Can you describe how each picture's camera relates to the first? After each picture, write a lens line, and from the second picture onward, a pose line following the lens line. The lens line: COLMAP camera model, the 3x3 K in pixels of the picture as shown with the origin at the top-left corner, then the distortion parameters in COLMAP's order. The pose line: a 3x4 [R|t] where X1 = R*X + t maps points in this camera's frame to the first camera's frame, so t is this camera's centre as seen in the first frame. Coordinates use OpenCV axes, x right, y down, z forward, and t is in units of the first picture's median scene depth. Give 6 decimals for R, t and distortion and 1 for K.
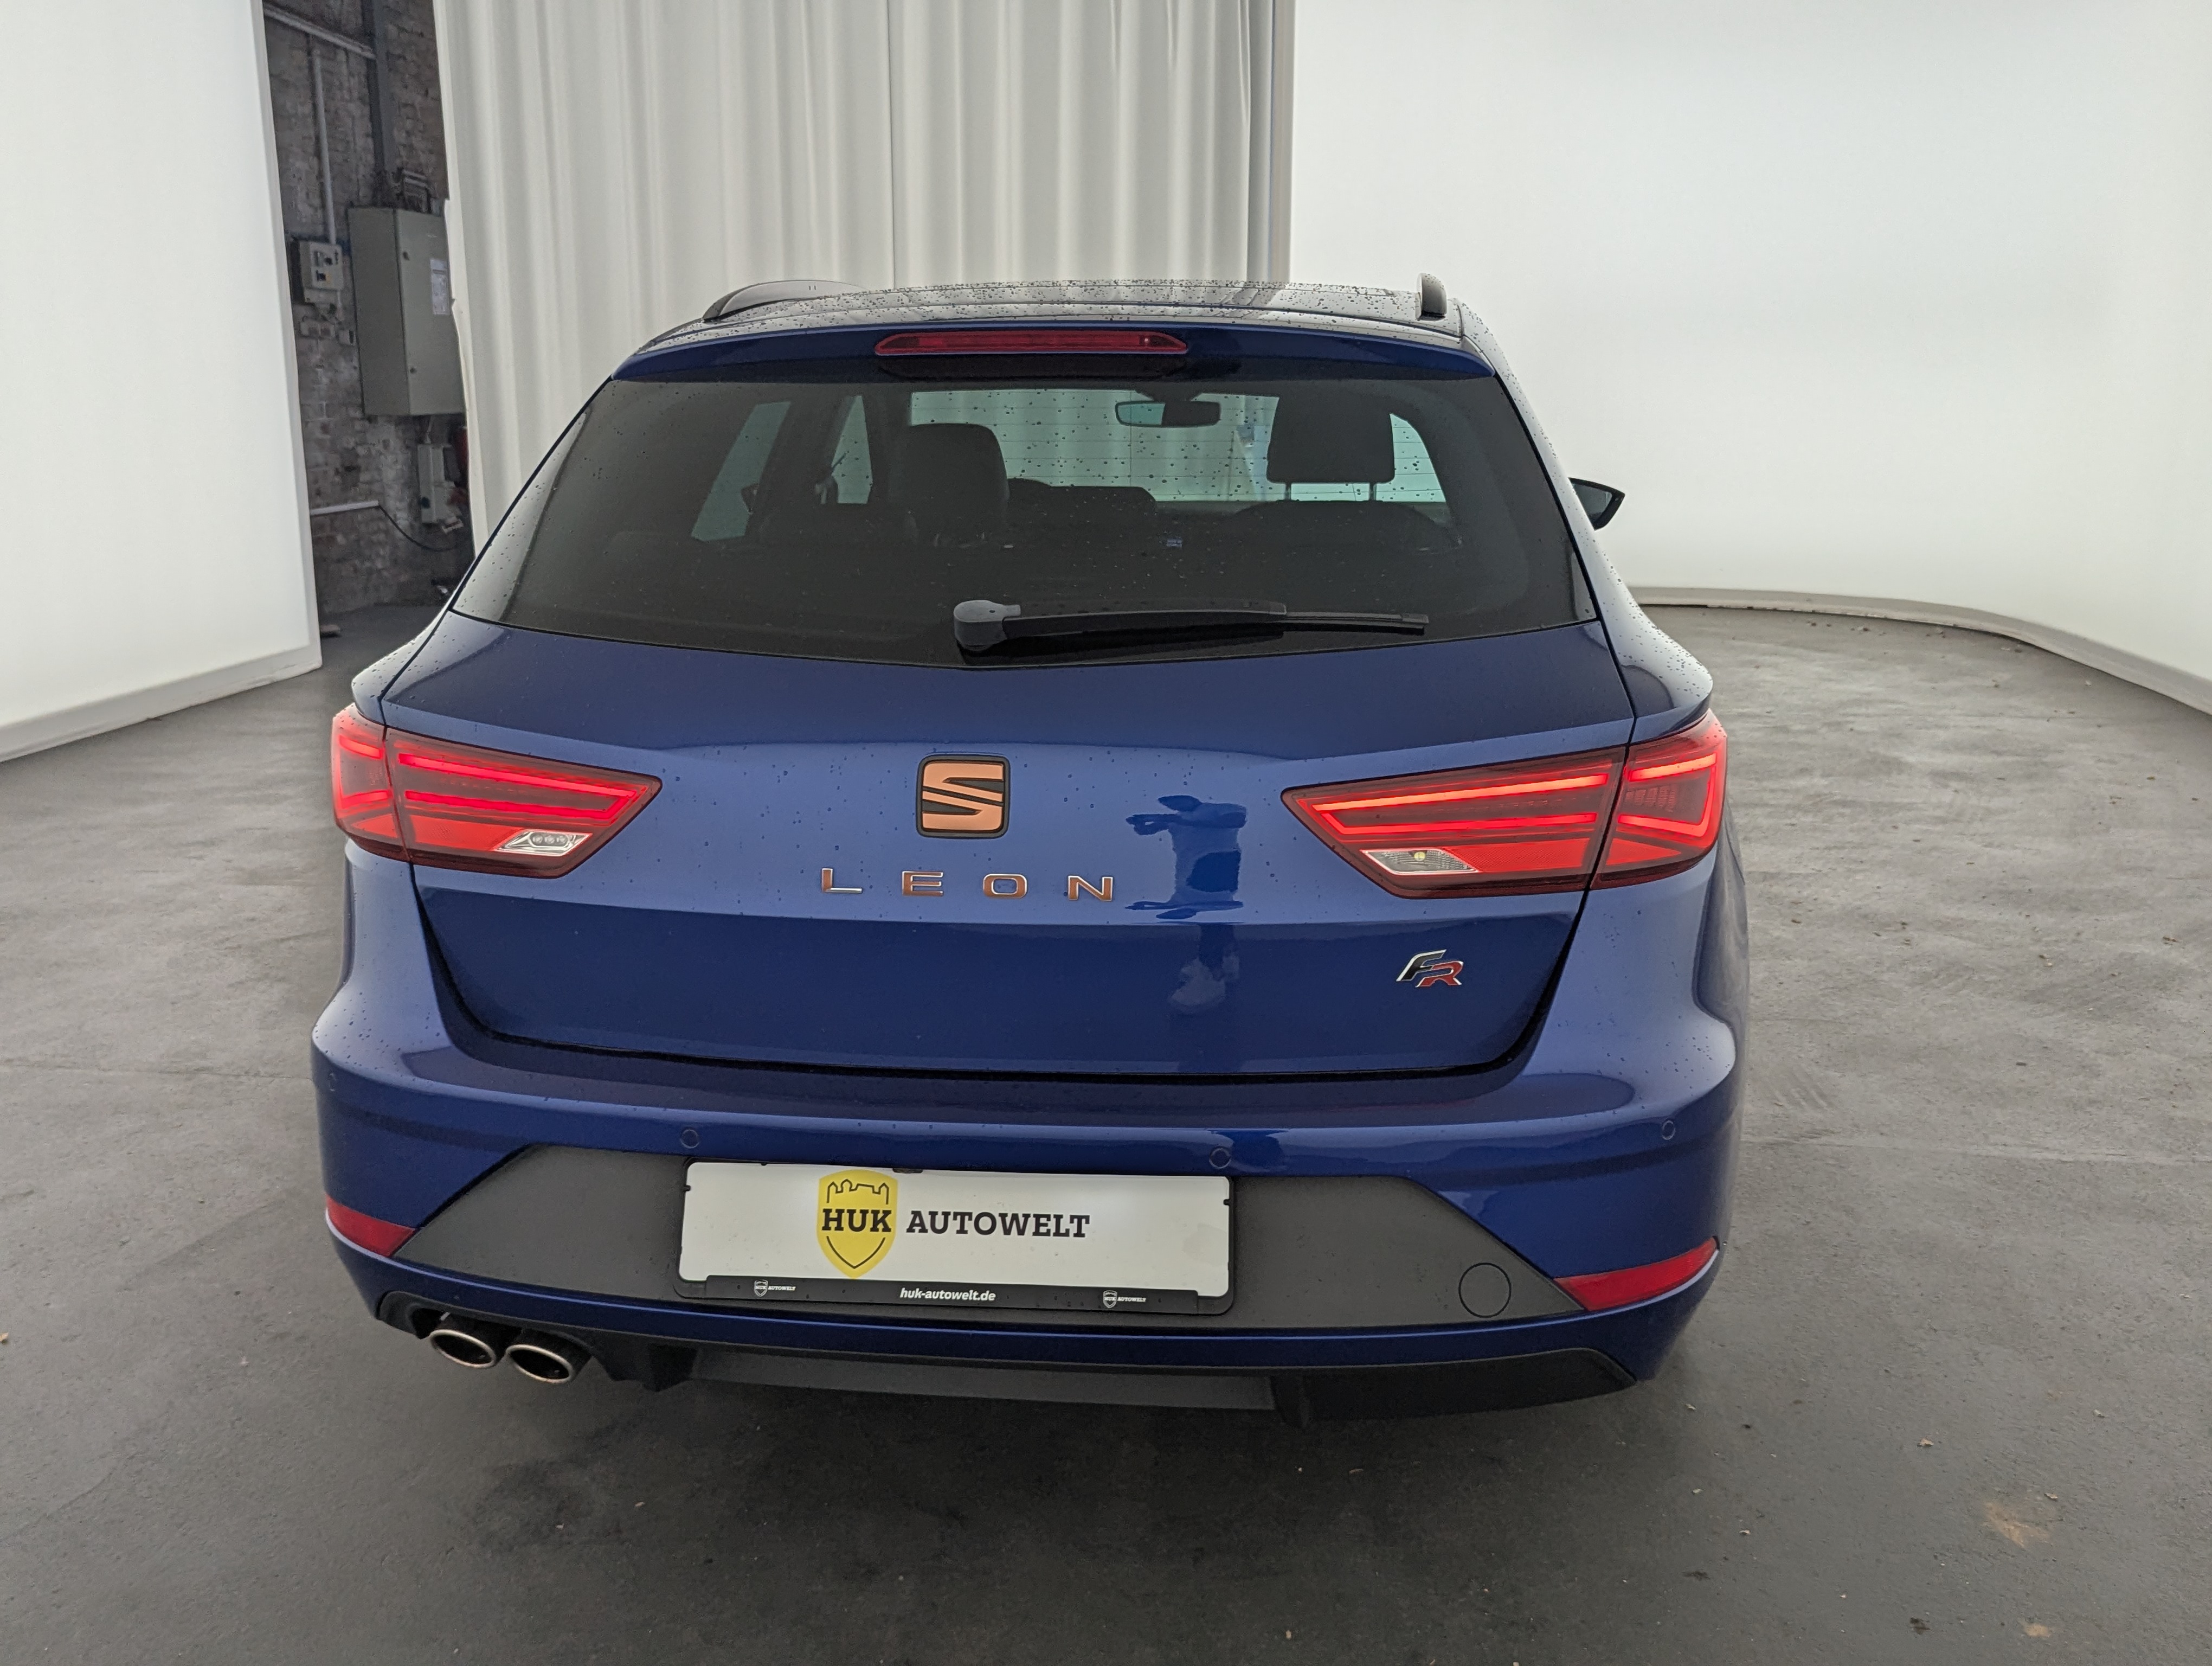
lens RADIAL K [[2055.2, 0, 1098.4], [0, 2055.2, 777.0], [0, 0, 1]] dist [0.035996, -0.013688]
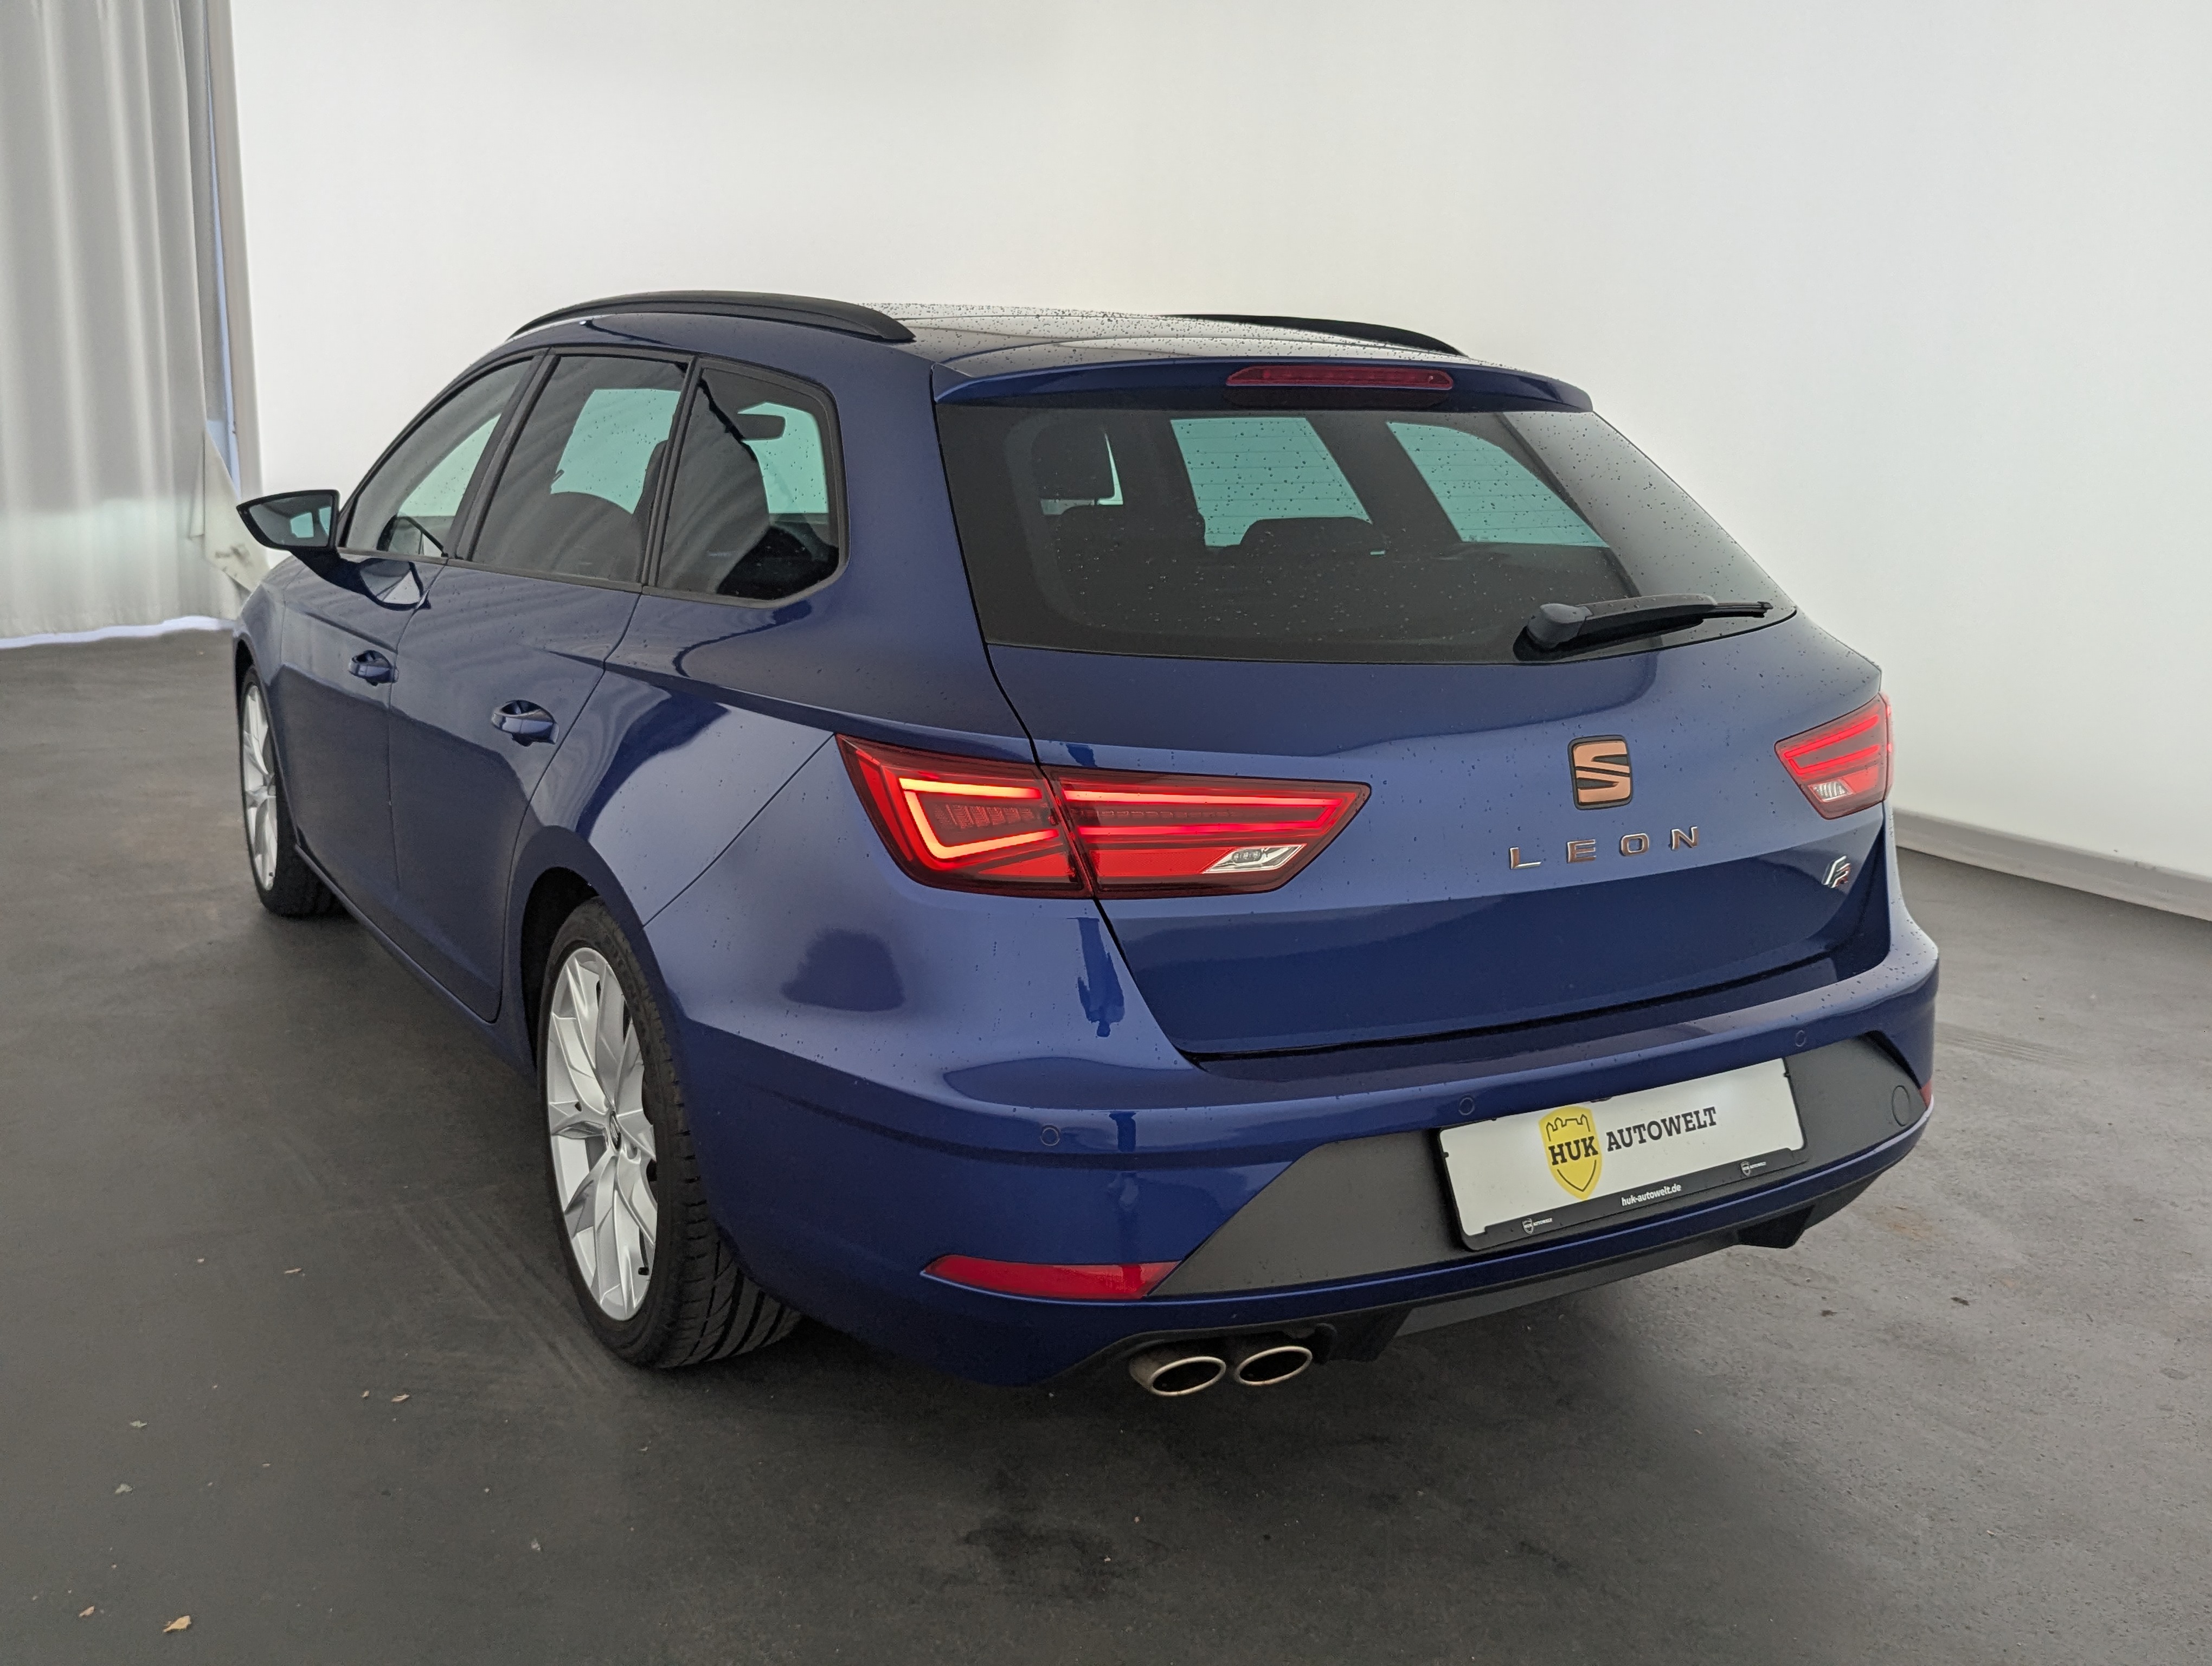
lens RADIAL K [[2061.4, 0, 1118.5], [0, 2061.4, 792.7], [0, 0, 1]] dist [0.016662, 0.011628]
pose [[0.796412, -0.095826, 0.597114, -0.961685], [0.094795, 0.994942, 0.033235, -0.042687], [-0.597278, 0.030135, 0.801468, 0.224773]]
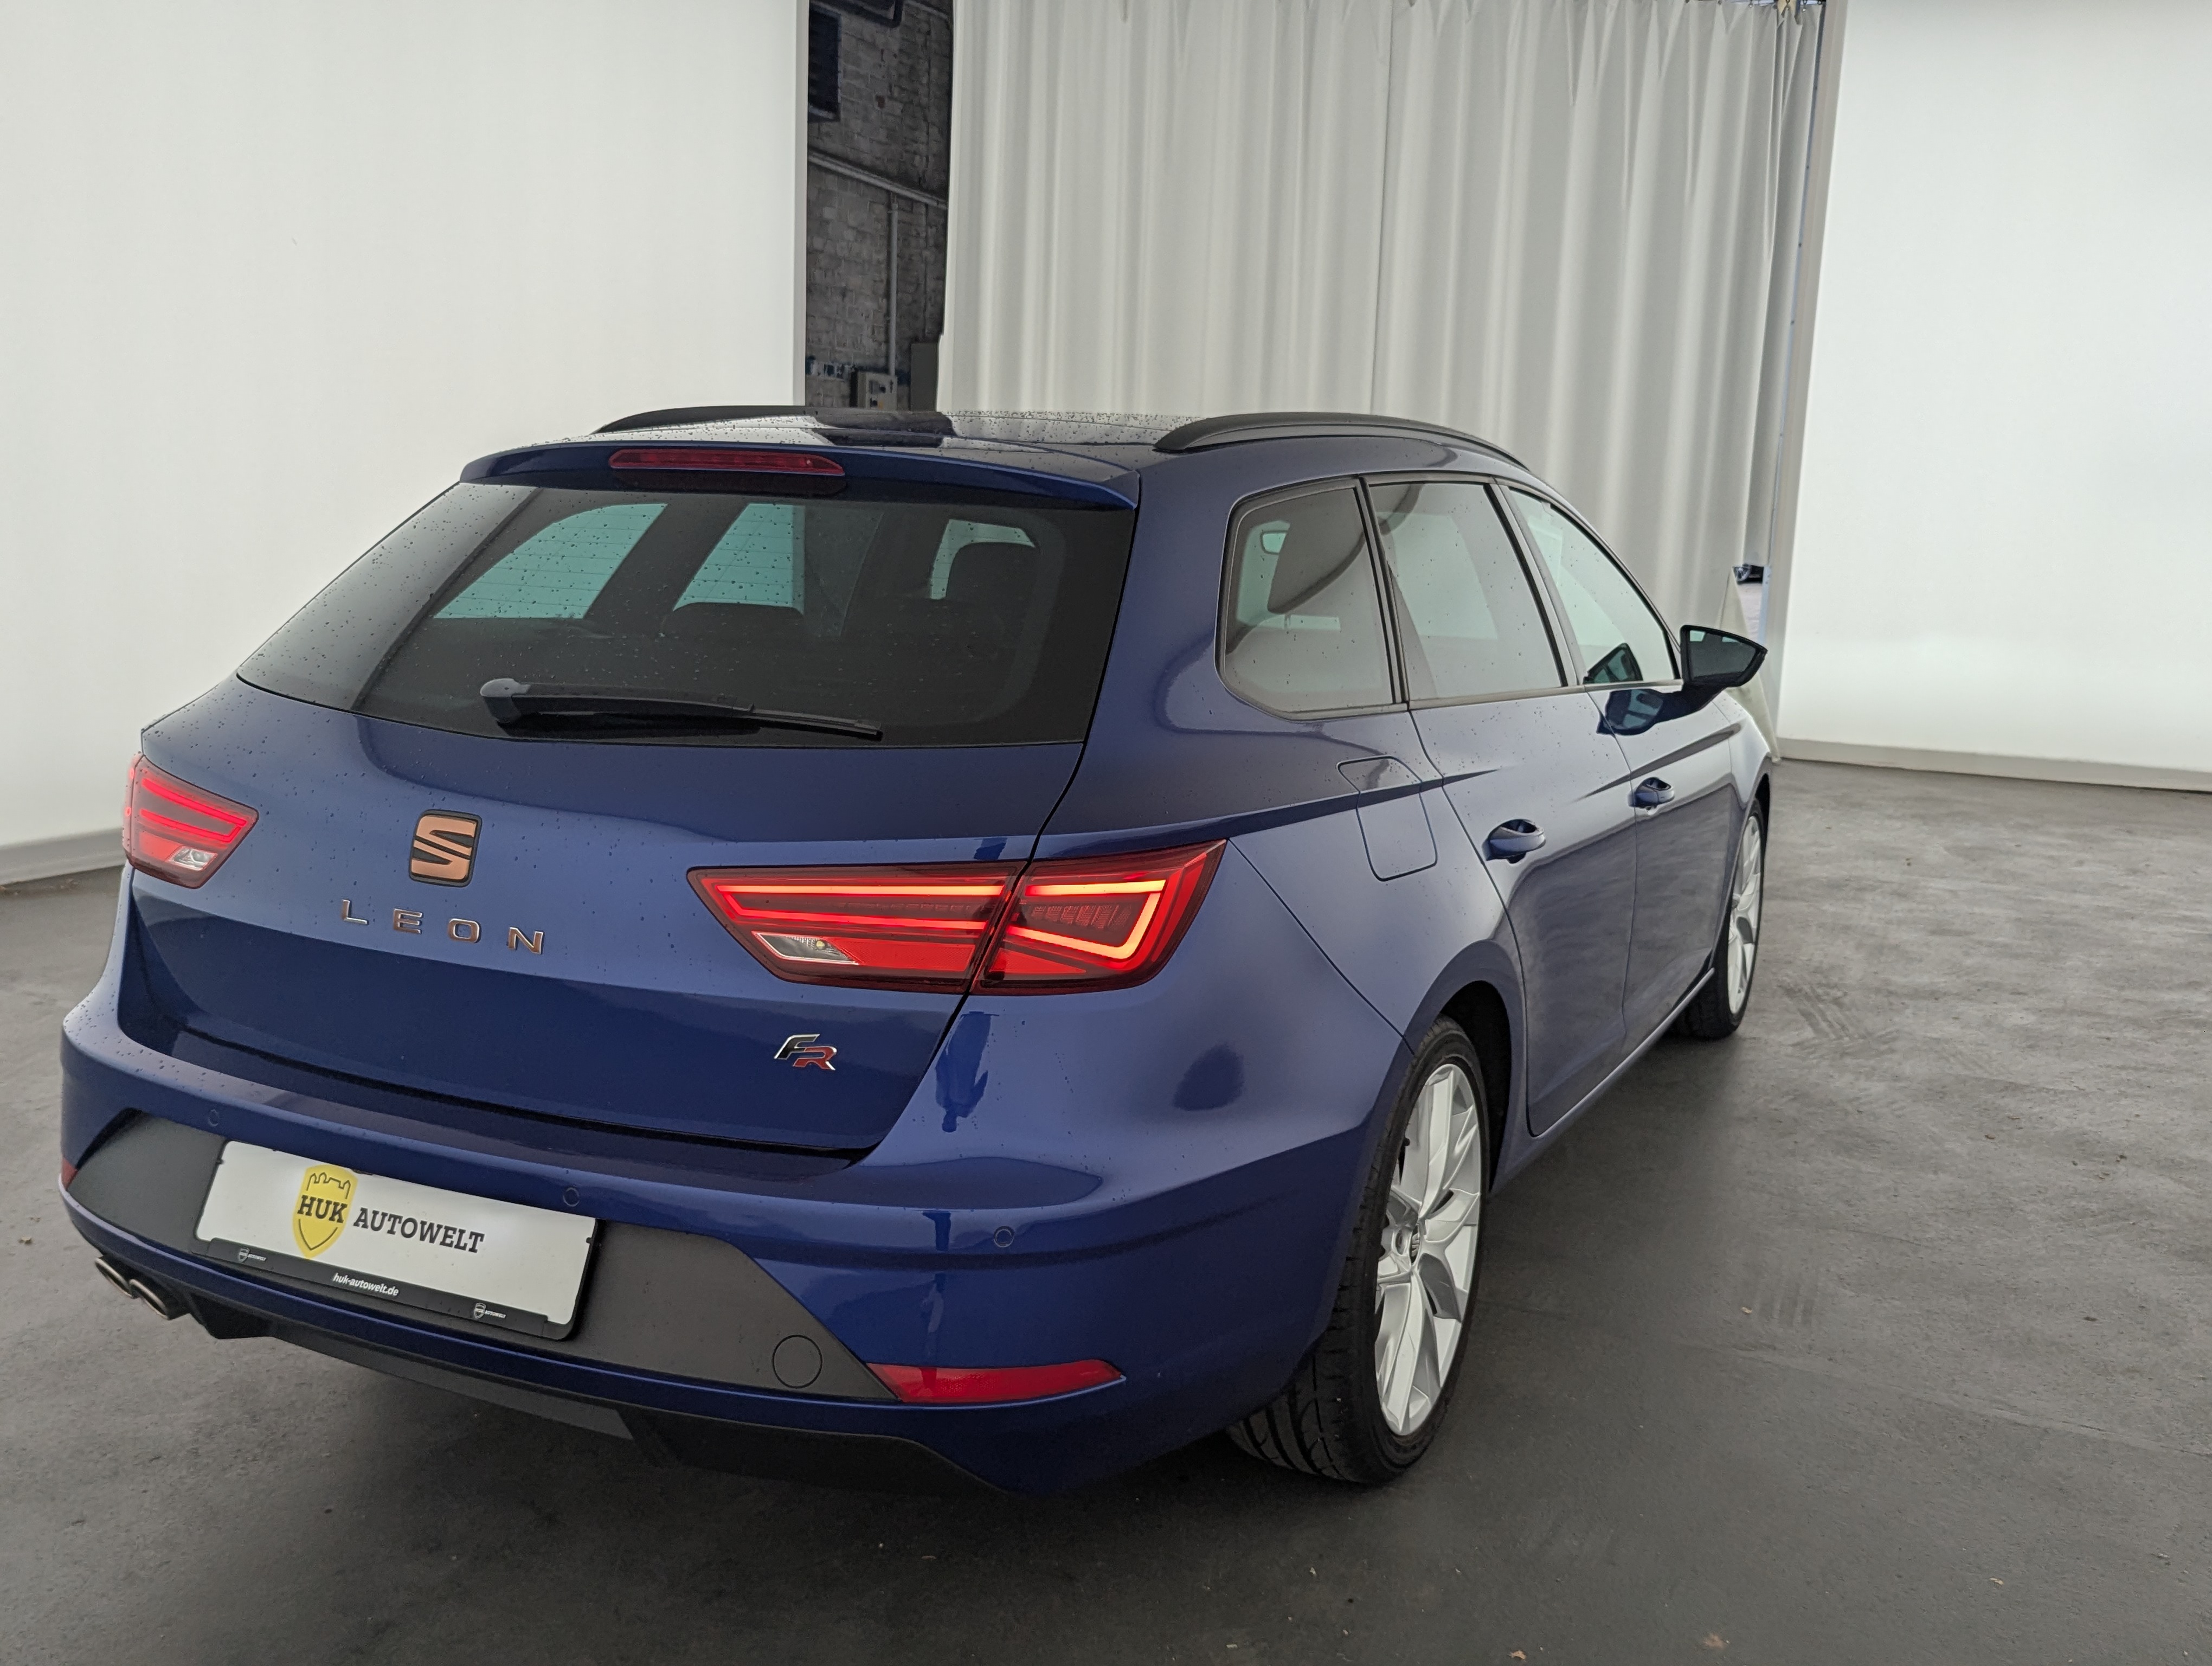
lens RADIAL K [[2061.4, 0, 1118.5], [0, 2061.4, 792.7], [0, 0, 1]] dist [0.016662, 0.011628]
pose [[0.939826, 0.081752, -0.331728, 0.646002], [-0.100325, 0.994181, -0.039222, -0.013131], [0.326591, 0.070143, 0.942559, 0.046780]]
